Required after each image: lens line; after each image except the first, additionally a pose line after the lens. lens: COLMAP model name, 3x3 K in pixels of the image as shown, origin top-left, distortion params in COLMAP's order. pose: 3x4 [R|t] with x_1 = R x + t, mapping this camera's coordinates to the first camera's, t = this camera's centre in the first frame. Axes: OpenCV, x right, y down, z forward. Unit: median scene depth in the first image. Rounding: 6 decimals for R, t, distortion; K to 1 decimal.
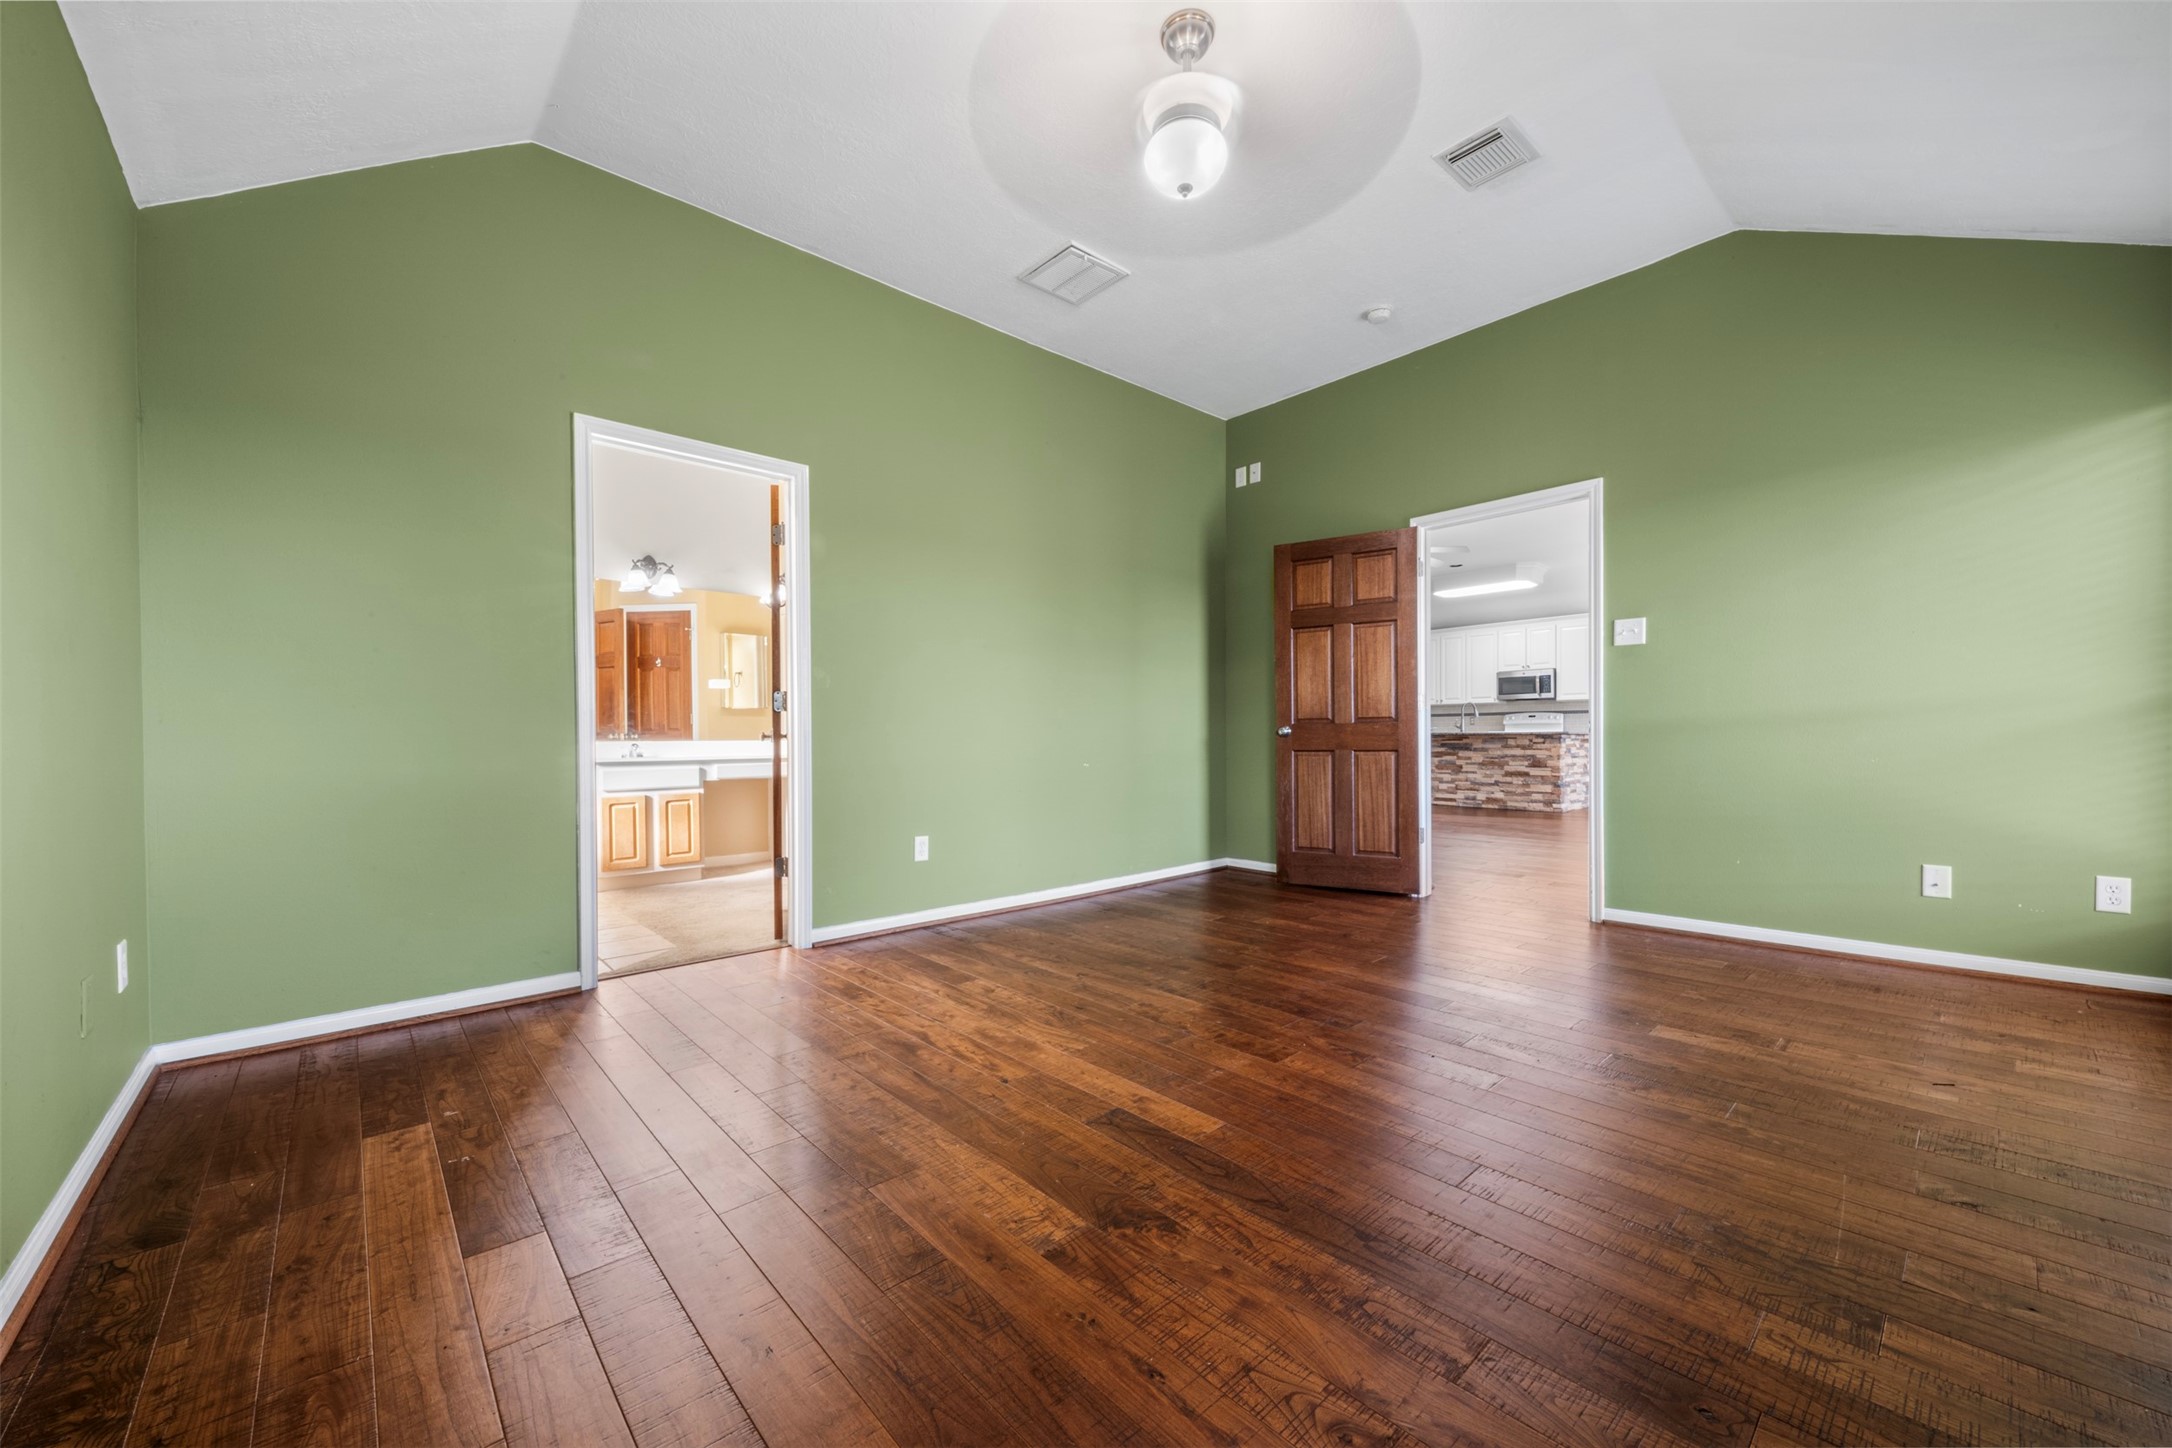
lens RADIAL K [[812.1, 0, 1089.7], [0, 812.1, 740.9], [0, 0, 1]] dist [0.024522, -0.000073]
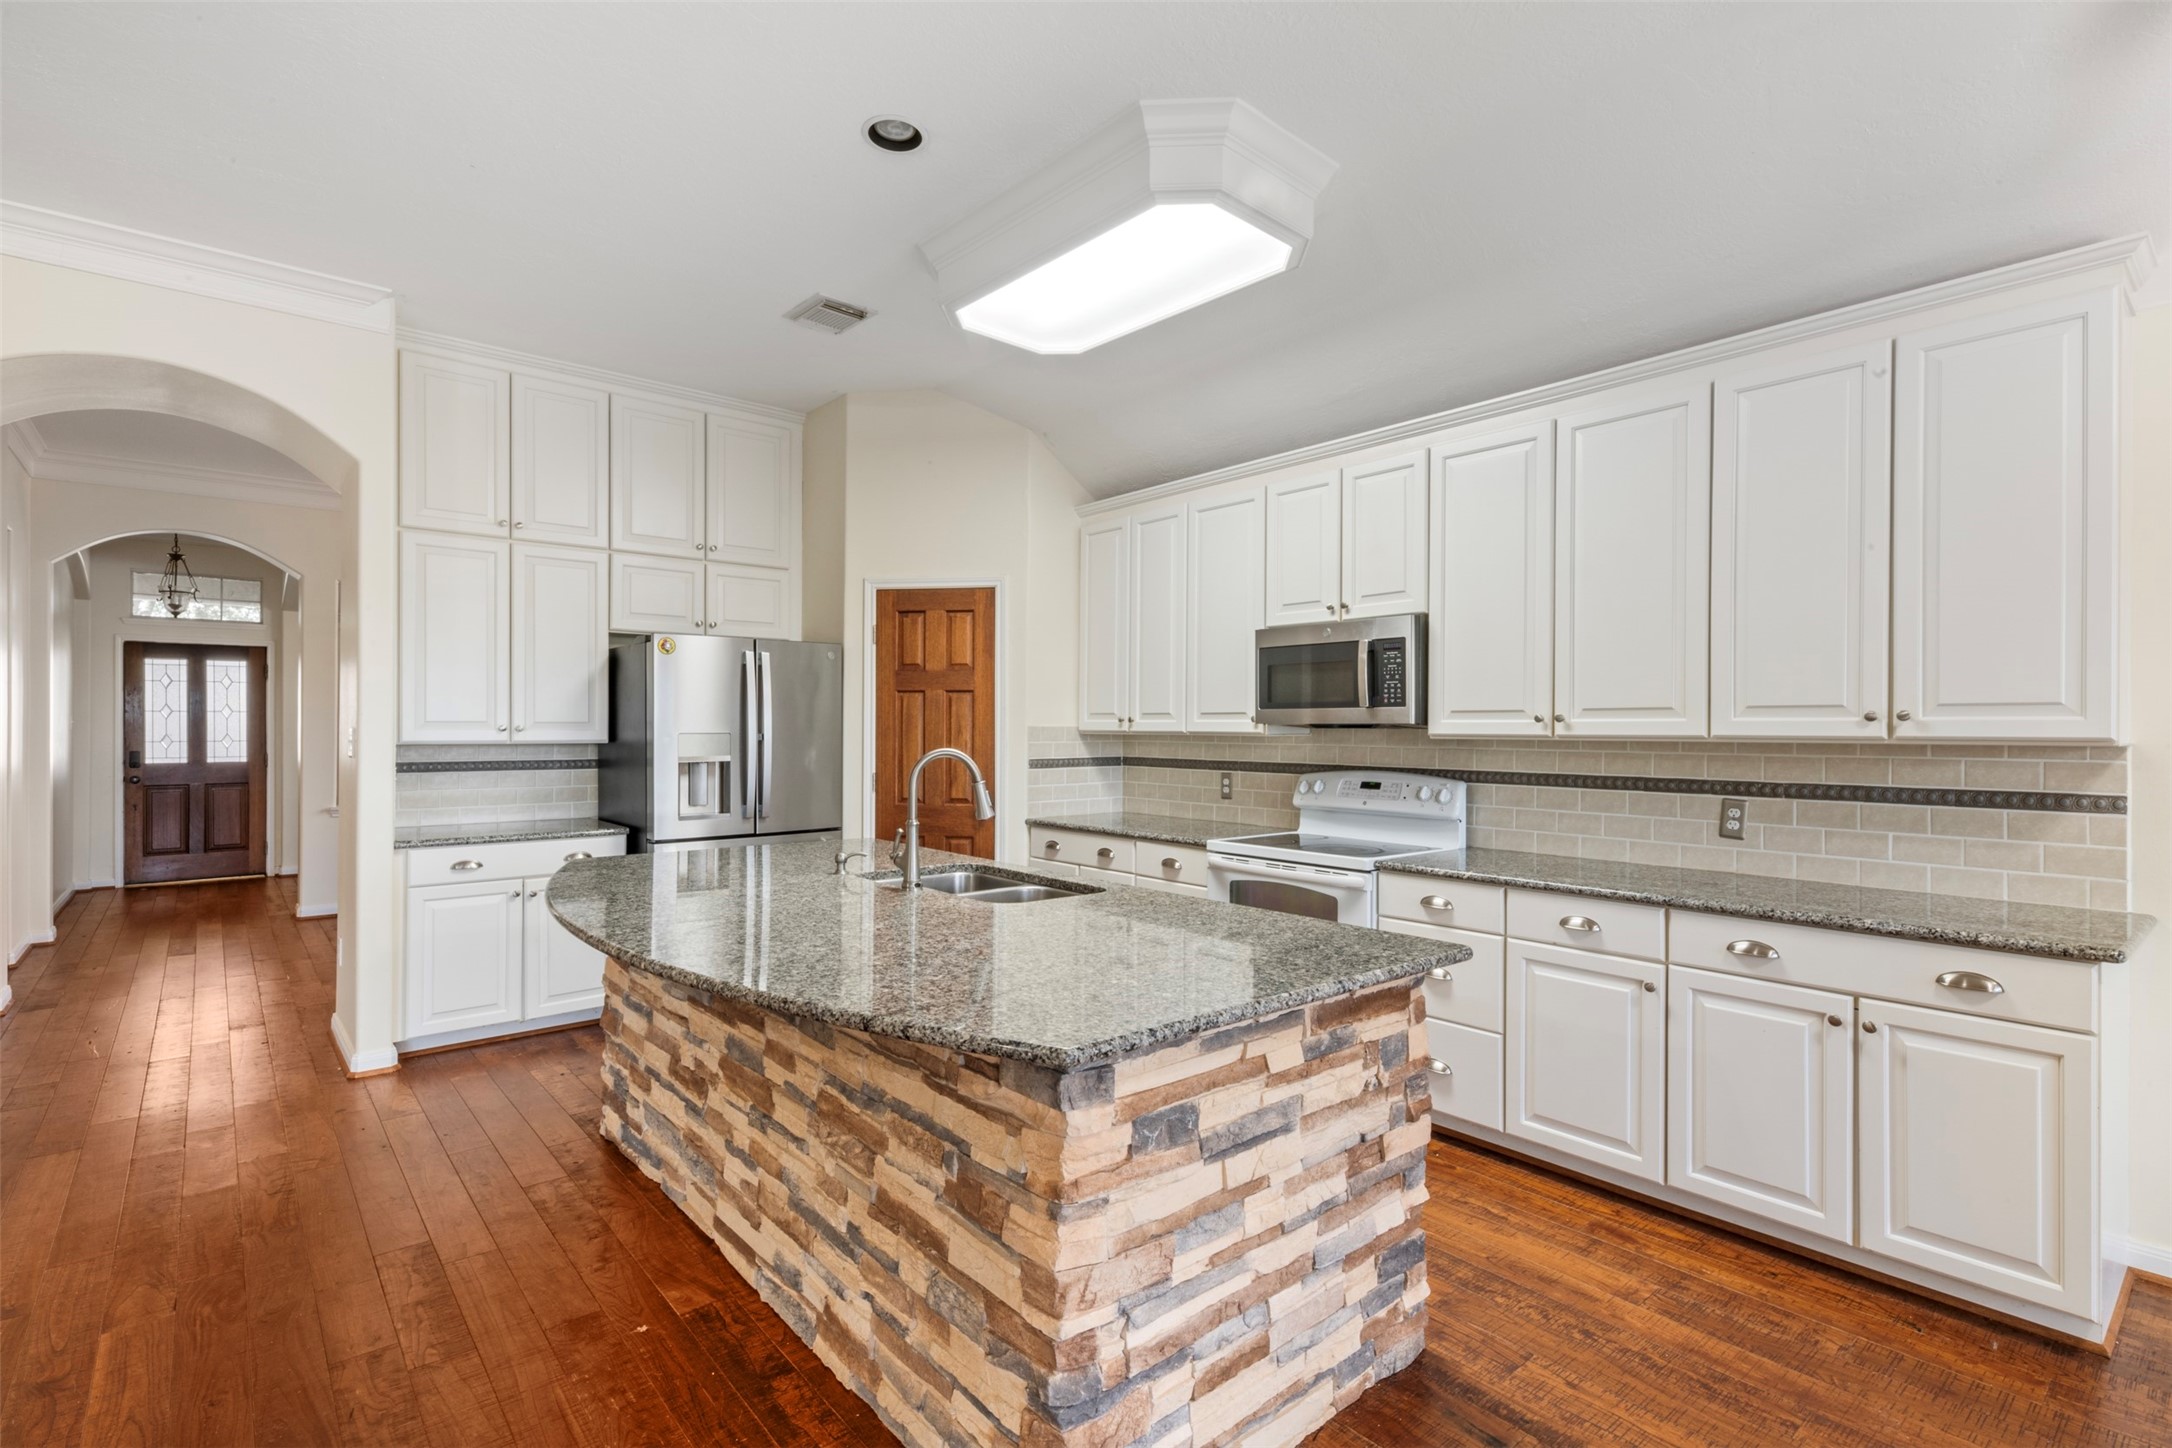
lens RADIAL K [[1022.2, 0, 1079.6], [0, 1022.2, 725.4], [0, 0, 1]] dist [0.011798, -0.000028]
pose [[0.999123, 0.013167, -0.039760, 0.562667], [-0.013407, 0.999893, -0.005783, -0.058614], [0.039679, 0.006311, 0.999193, 0.795630]]
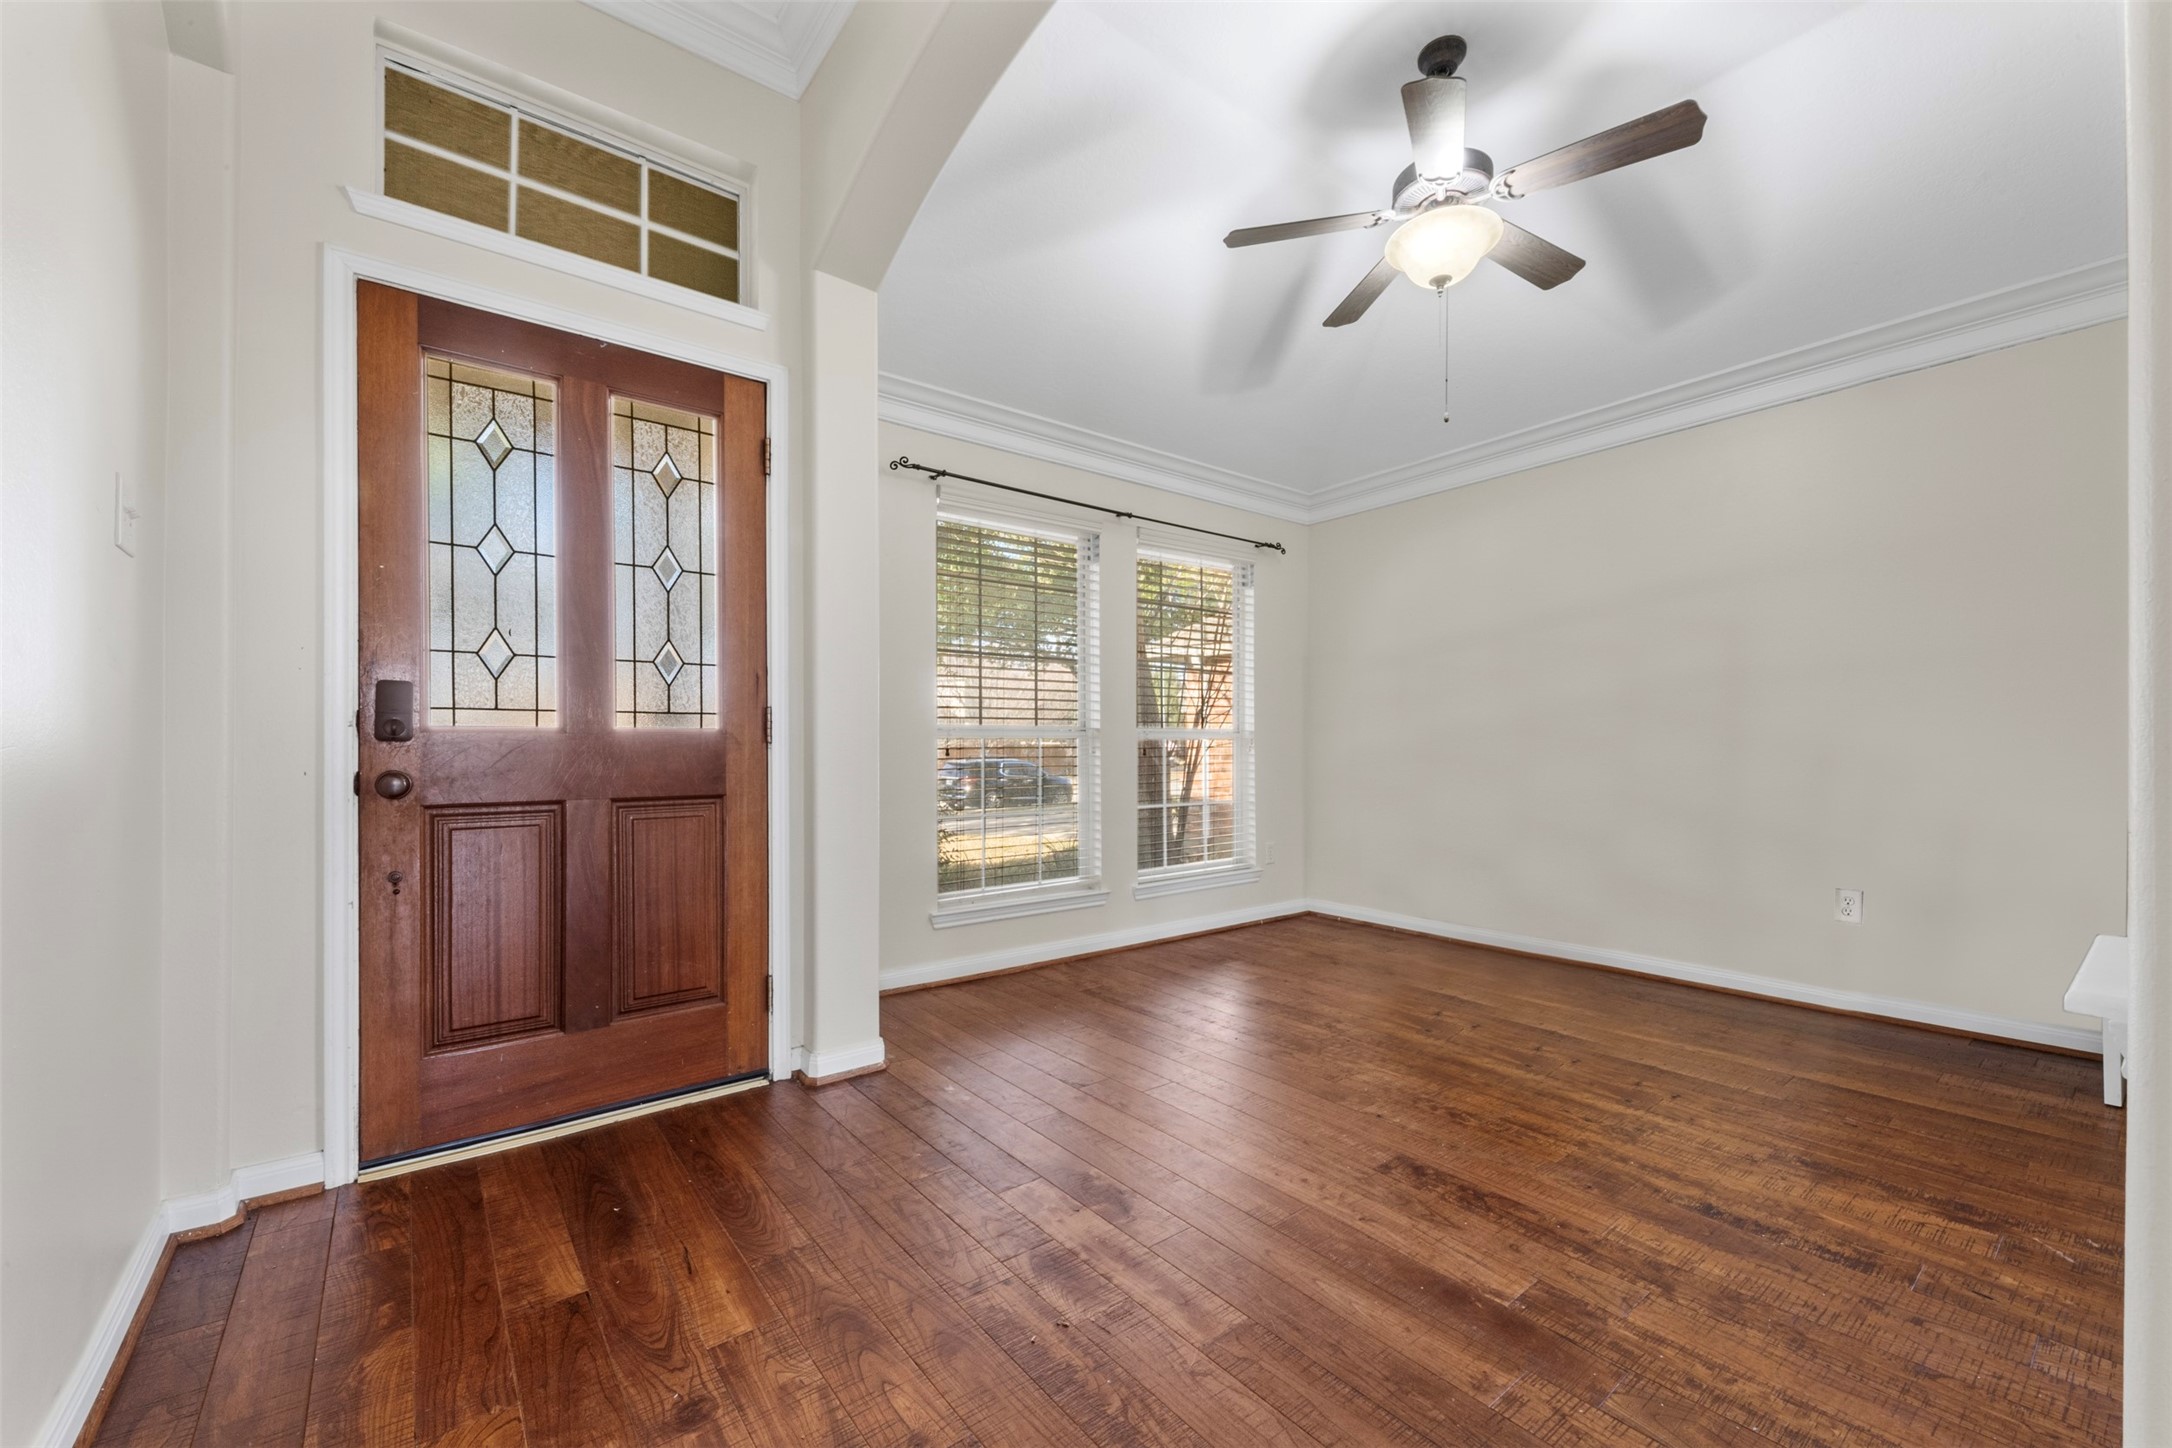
lens RADIAL K [[829.1, 0, 1082.5], [0, 829.1, 749.5], [0, 0, 1]] dist [0.016435, -0.008007]
pose [[0.994768, 0.002862, -0.102121, -0.129897], [-0.004608, 0.999847, -0.016869, -0.010018], [0.102057, 0.017251, 0.994629, 1.499413]]
